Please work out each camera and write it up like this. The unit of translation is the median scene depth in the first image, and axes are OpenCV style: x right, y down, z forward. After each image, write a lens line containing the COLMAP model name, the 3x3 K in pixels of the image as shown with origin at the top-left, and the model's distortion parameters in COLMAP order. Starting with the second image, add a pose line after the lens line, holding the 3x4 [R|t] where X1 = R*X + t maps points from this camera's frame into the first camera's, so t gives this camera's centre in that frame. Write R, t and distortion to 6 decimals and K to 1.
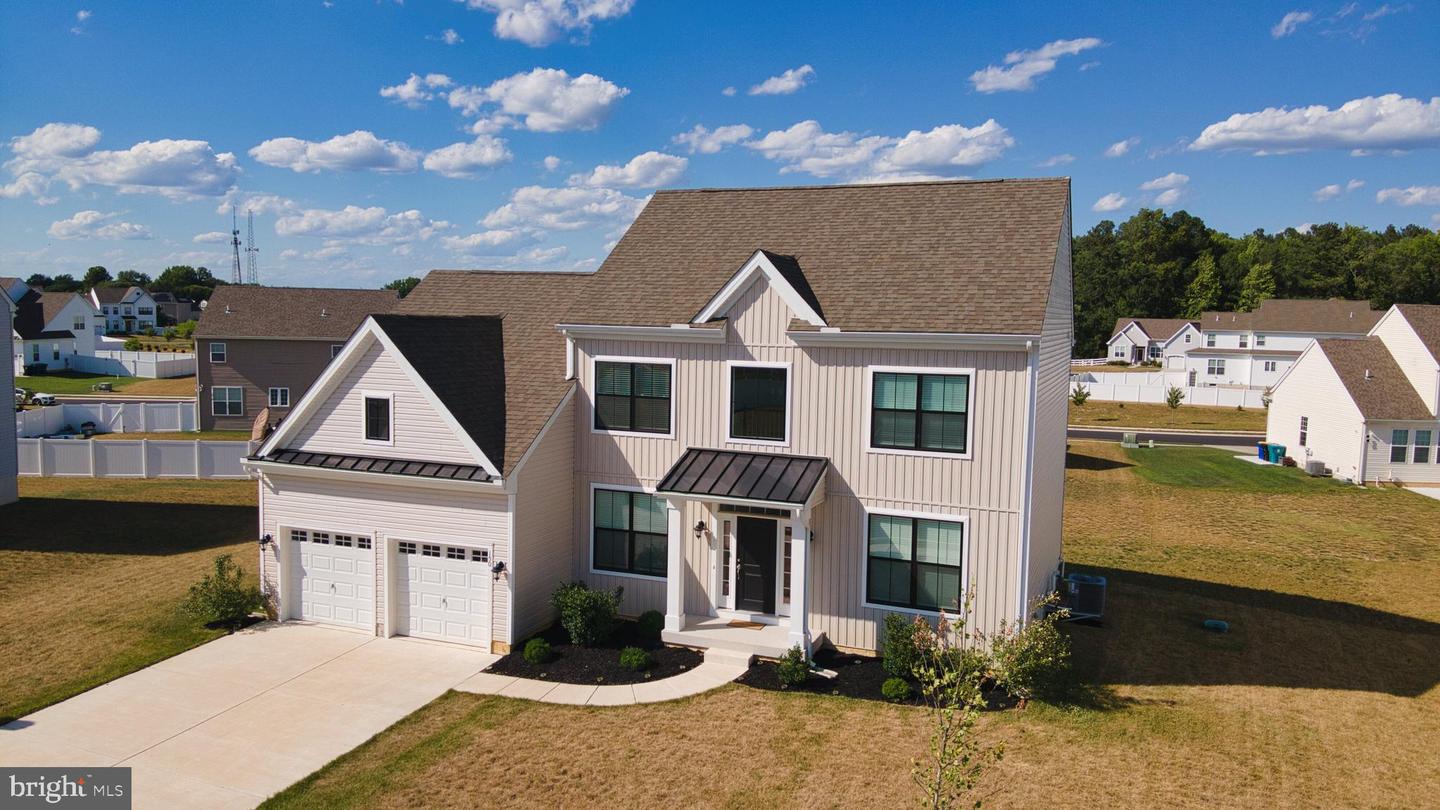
lens RADIAL K [[1043.2, 0, 720.0], [0, 1043.2, 405.0], [0, 0, 1]] dist [0.129017, -0.241389]
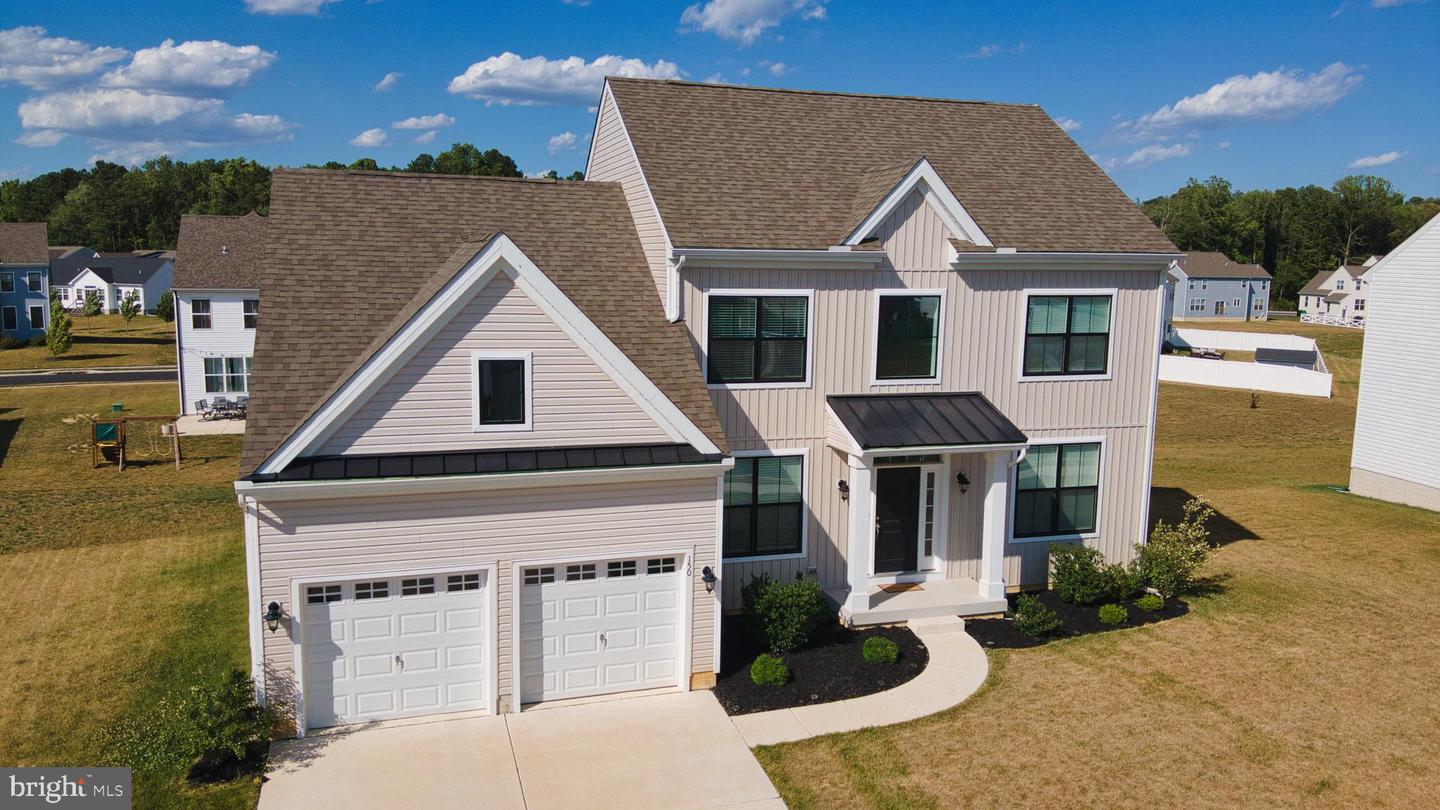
lens RADIAL K [[1043.2, 0, 720.0], [0, 1043.2, 405.0], [0, 0, 1]] dist [0.129017, -0.241389]
pose [[0.777954, -0.093704, 0.621295, -0.637092], [0.057306, 0.995277, 0.078352, -0.022928], [-0.625703, -0.025350, 0.779649, 0.407408]]
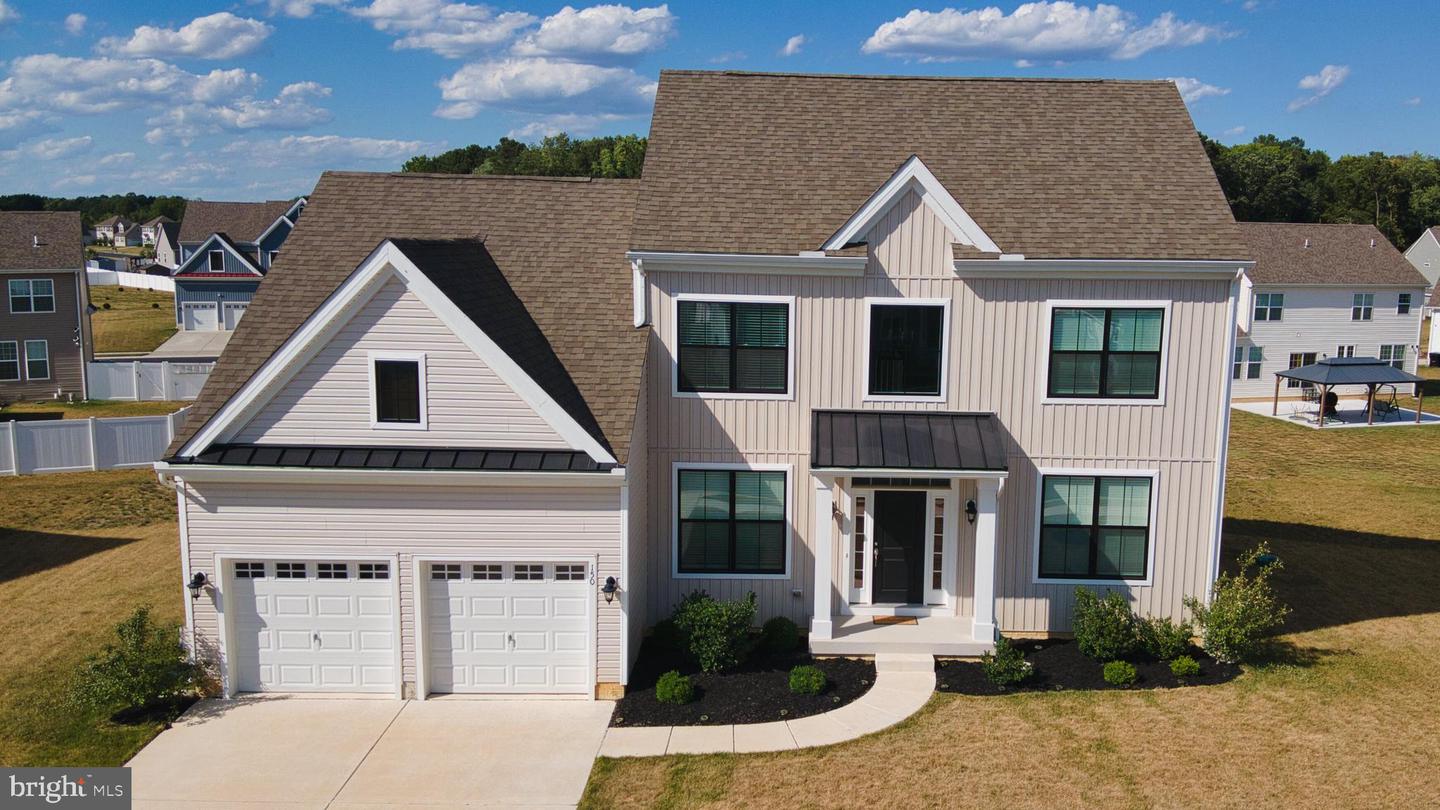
lens RADIAL K [[1202.3, 0, 830.8], [0, 1202.3, 427.1], [0, 0, 1]] dist [0.163097, -0.366023]
pose [[0.922979, -0.061557, 0.379897, -0.373467], [0.033042, 0.996155, 0.081134, -0.019681], [-0.383430, -0.062332, 0.921464, 0.157958]]
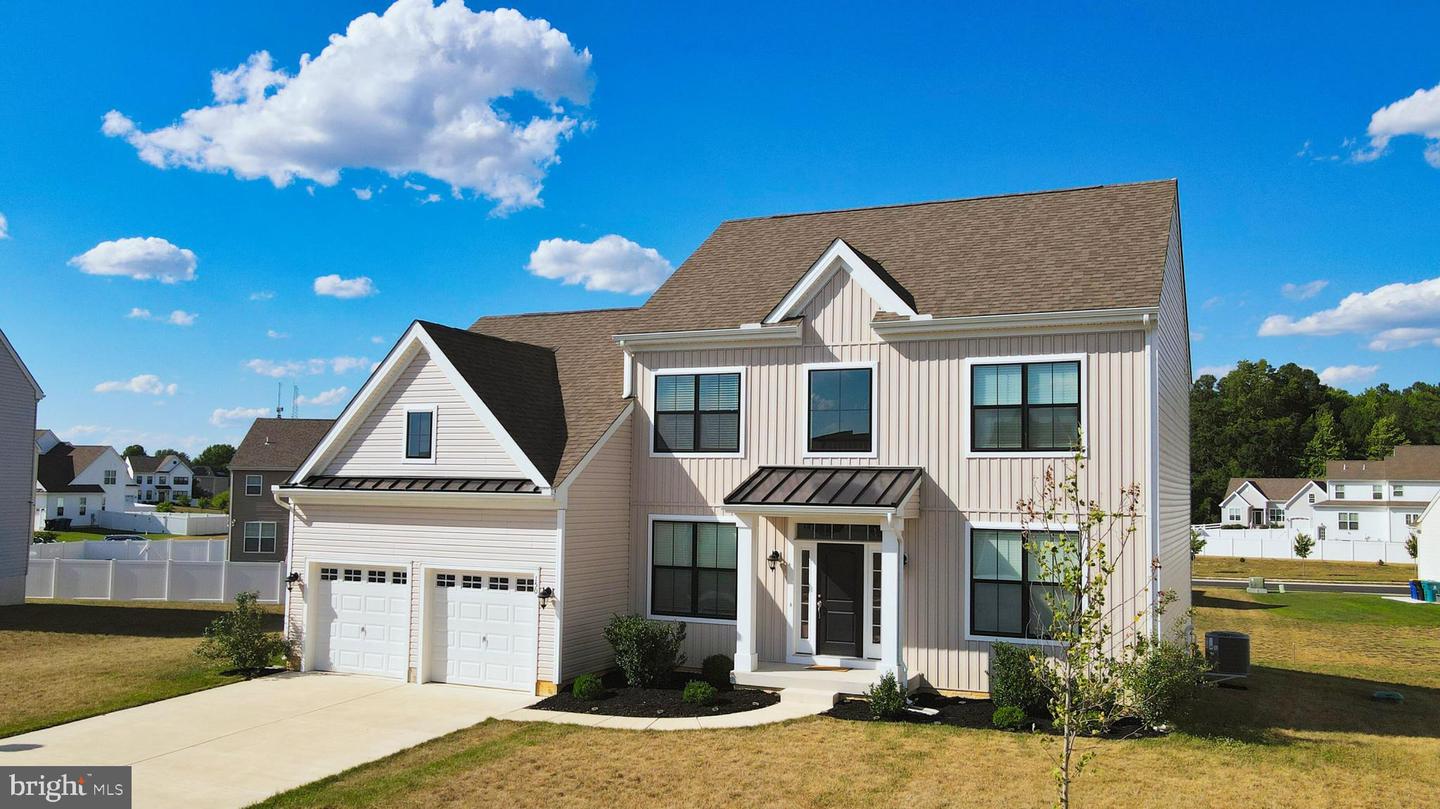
lens RADIAL K [[1151.5, 0, 720.0], [0, 1151.5, 404.5], [0, 0, 1]] dist [-0.060232, 0.162583]
pose [[0.998317, -0.008949, -0.057292, -0.008715], [-0.000622, 0.986312, -0.164890, 0.152792], [0.057983, 0.164648, 0.984647, 0.037242]]
